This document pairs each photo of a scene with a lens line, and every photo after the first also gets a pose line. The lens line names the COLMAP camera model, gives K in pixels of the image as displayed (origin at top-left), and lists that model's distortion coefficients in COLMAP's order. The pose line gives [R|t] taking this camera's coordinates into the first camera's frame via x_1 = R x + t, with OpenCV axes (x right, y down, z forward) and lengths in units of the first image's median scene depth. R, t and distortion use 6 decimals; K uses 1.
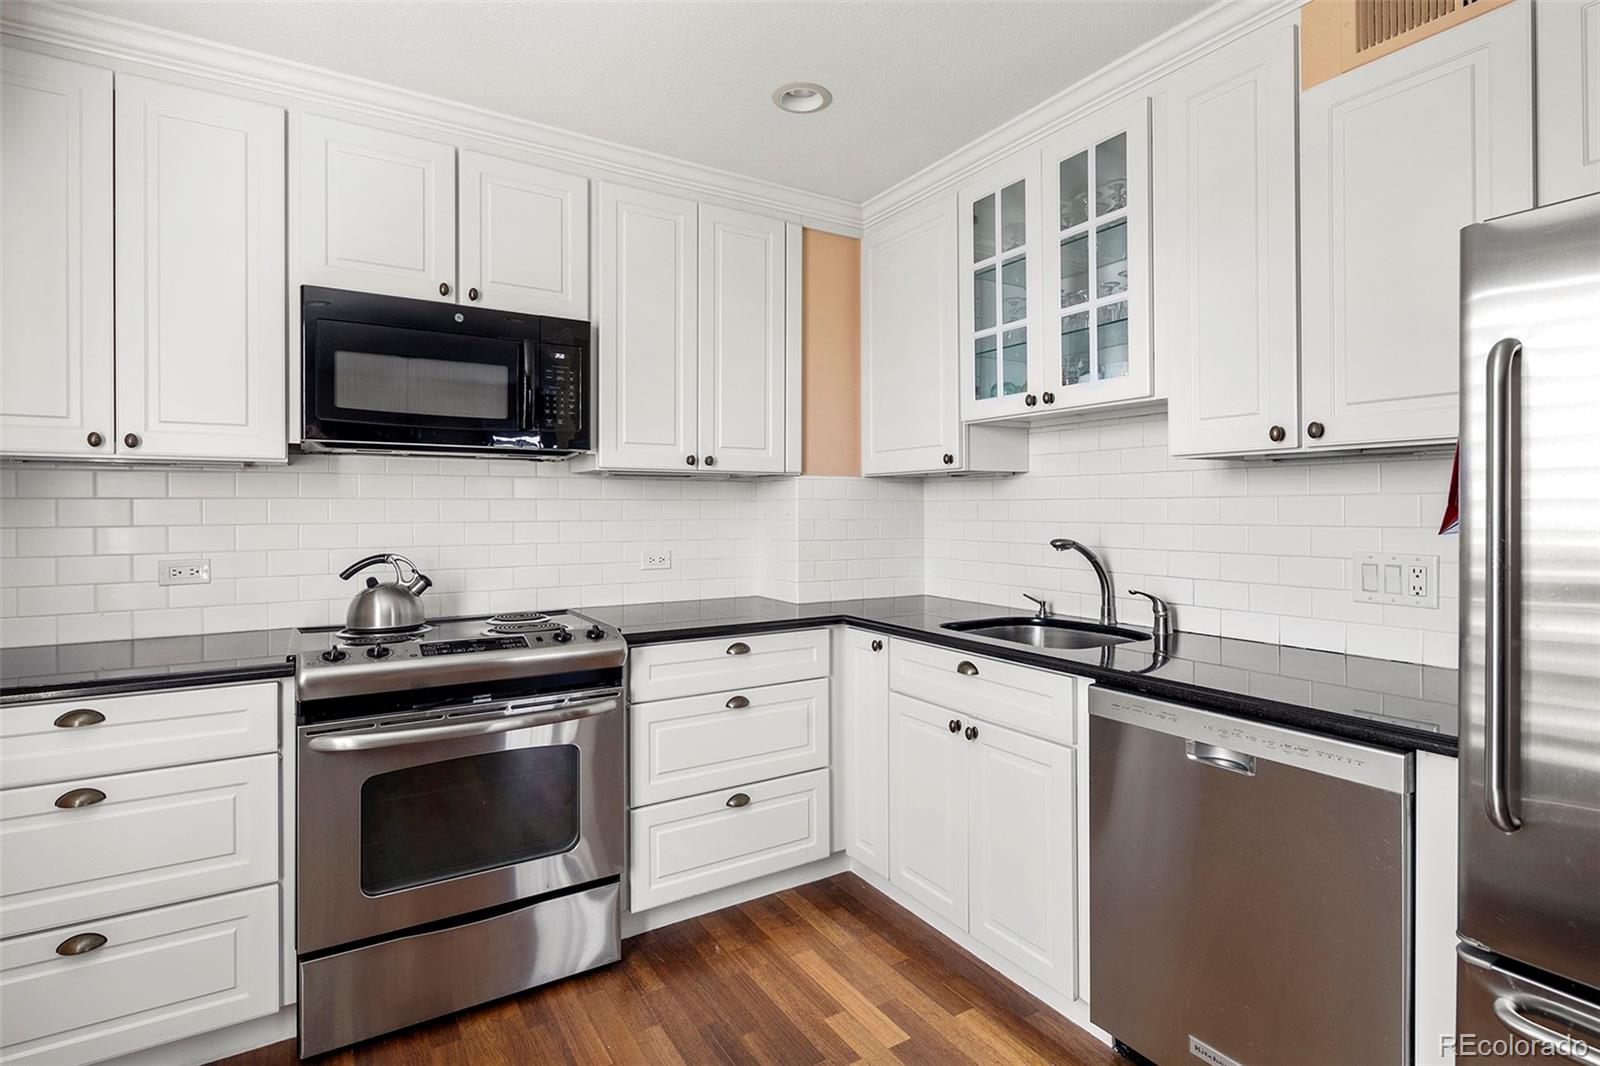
lens RADIAL K [[779.0, 0, 782.2], [0, 779.0, 505.6], [0, 0, 1]] dist [0.007336, -0.005556]
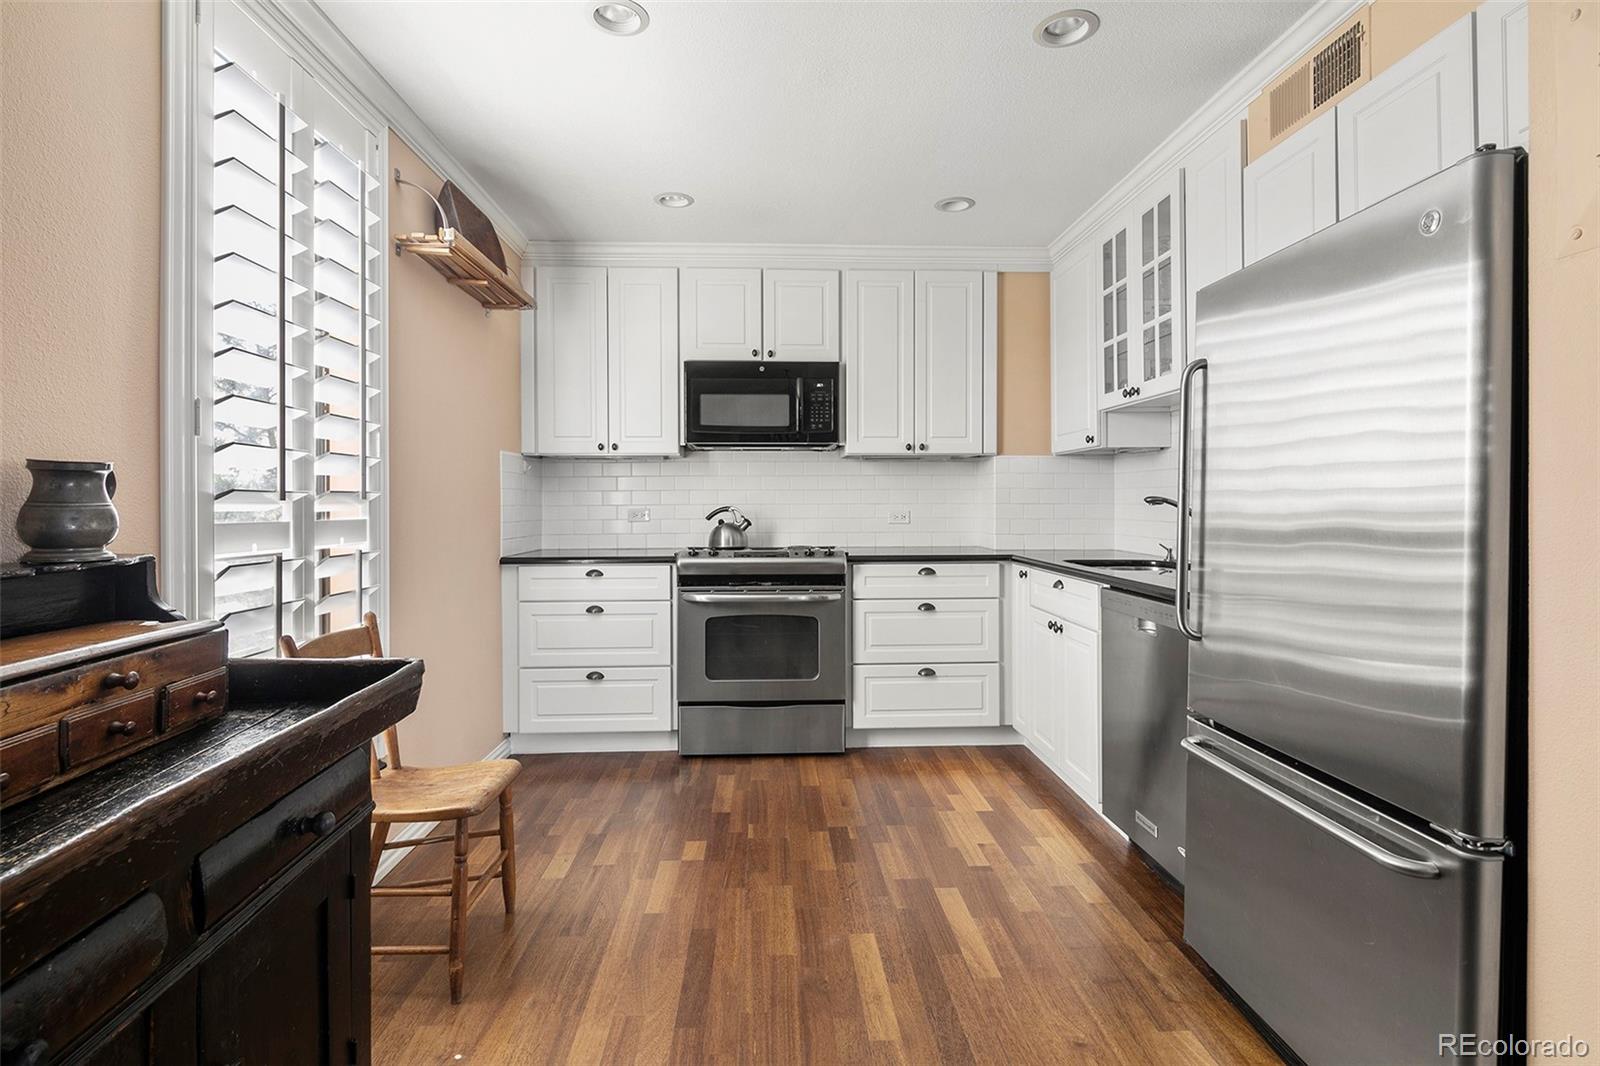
lens RADIAL K [[779.0, 0, 771.9], [0, 779.0, 498.5], [0, 0, 1]] dist [0.007336, -0.005556]
pose [[0.862437, -0.001374, -0.506163, 0.470790], [0.002072, 0.999998, 0.000815, 0.043551], [0.506160, -0.001752, 0.862438, -0.469211]]
